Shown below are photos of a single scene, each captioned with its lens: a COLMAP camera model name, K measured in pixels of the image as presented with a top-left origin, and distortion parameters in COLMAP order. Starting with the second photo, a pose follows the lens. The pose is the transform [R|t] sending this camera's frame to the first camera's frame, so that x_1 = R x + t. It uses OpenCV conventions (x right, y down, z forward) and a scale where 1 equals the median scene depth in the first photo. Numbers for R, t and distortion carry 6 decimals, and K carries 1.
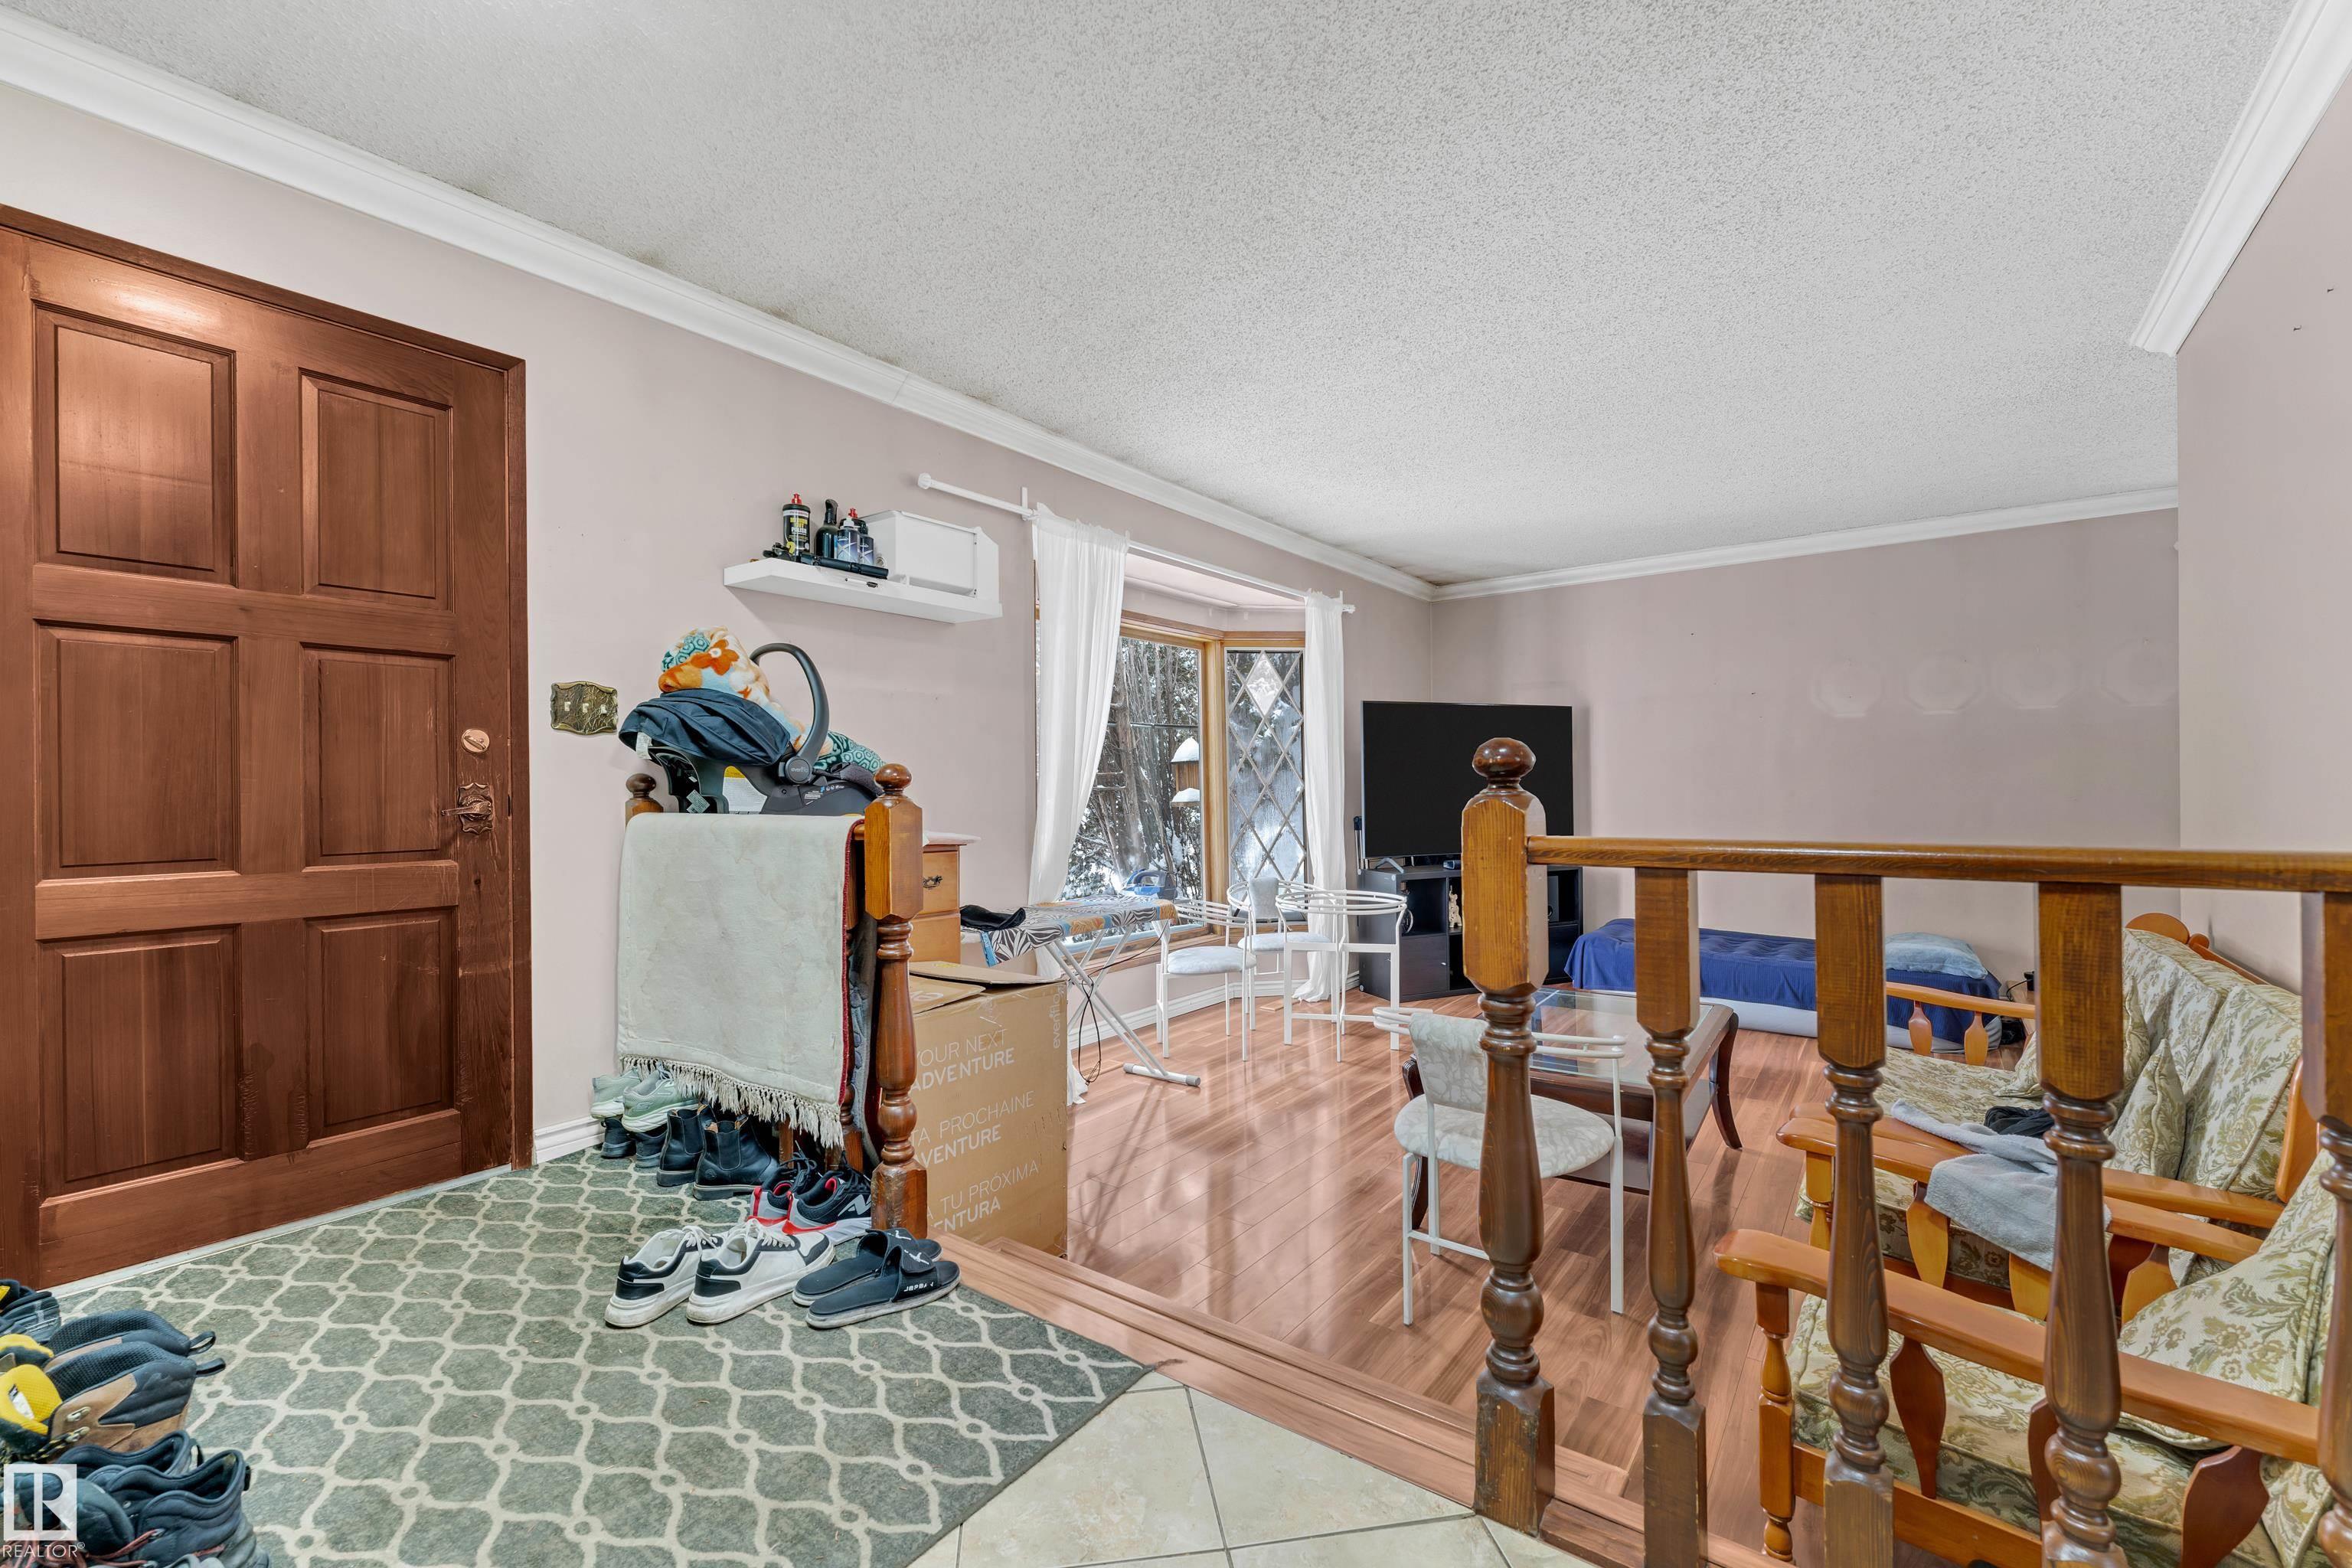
lens RADIAL K [[950.8, 0, 1194.3], [0, 950.8, 782.8], [0, 0, 1]] dist [-0.002809, 0.000665]
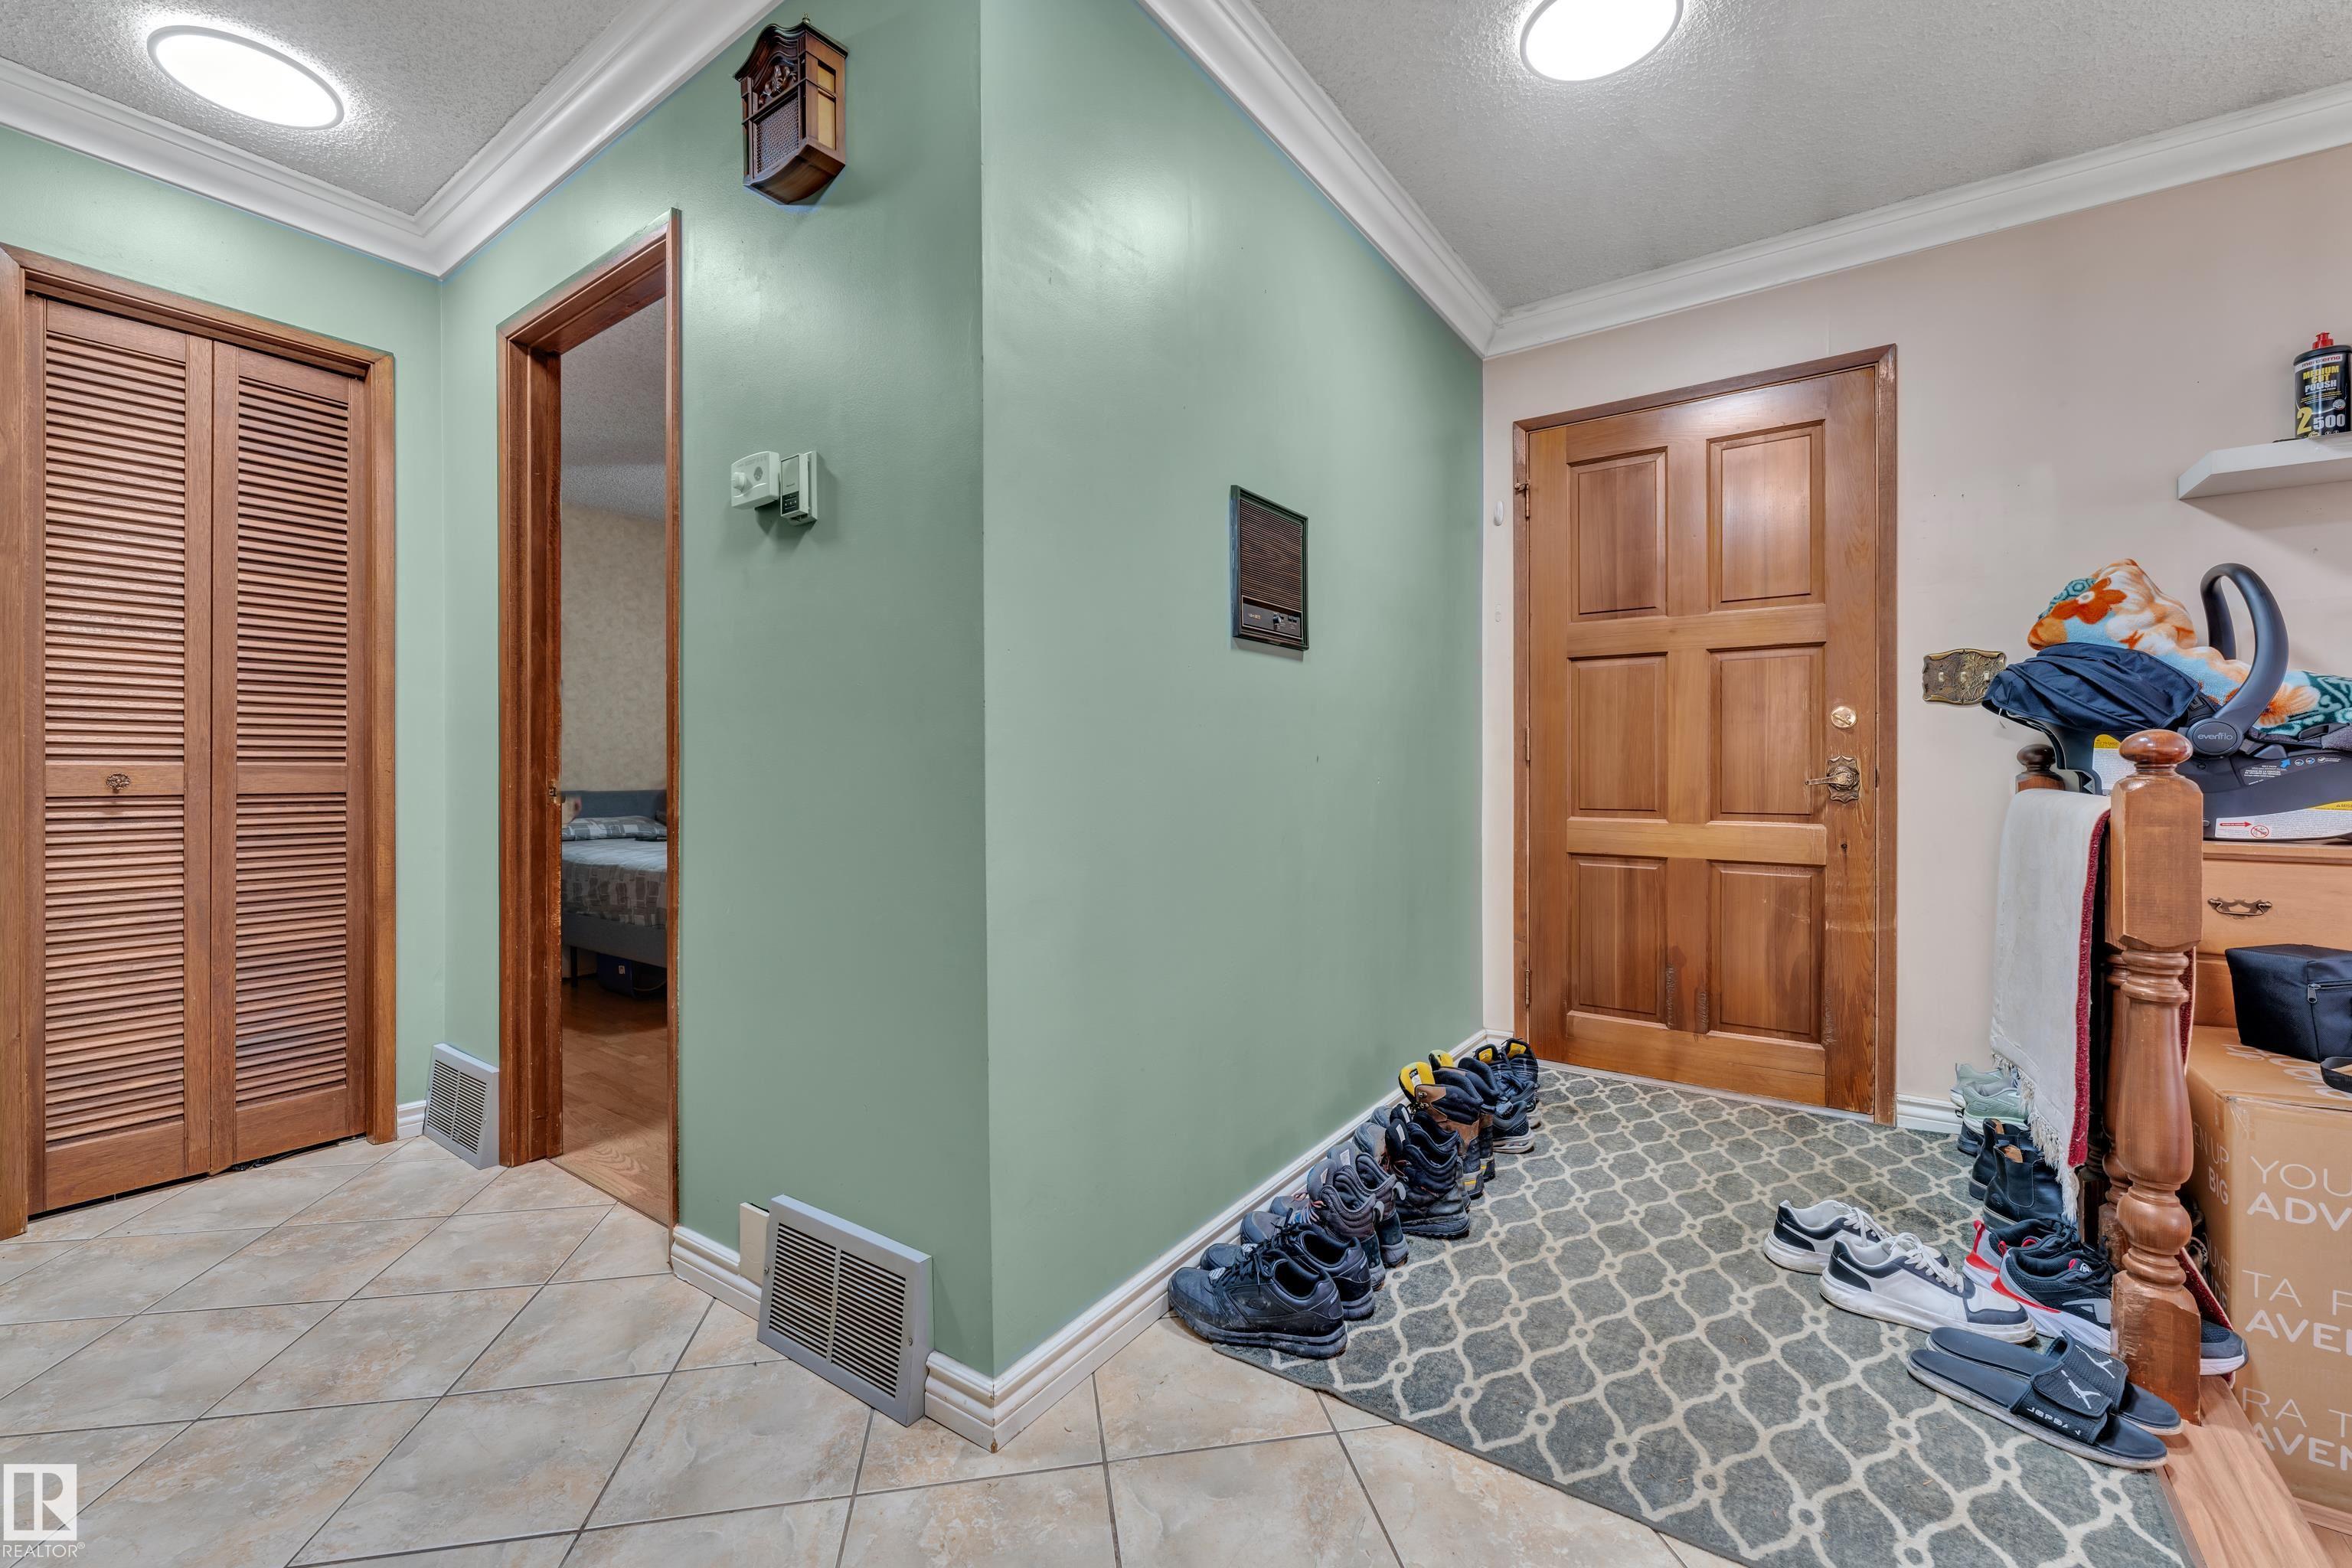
lens RADIAL K [[950.8, 0, 1192.2], [0, 950.8, 763.4], [0, 0, 1]] dist [-0.002809, 0.000665]
pose [[0.061900, 0.006847, -0.998059, 0.330296], [0.007639, 0.999944, 0.007334, -0.005483], [0.998053, -0.008078, 0.061844, 0.209183]]
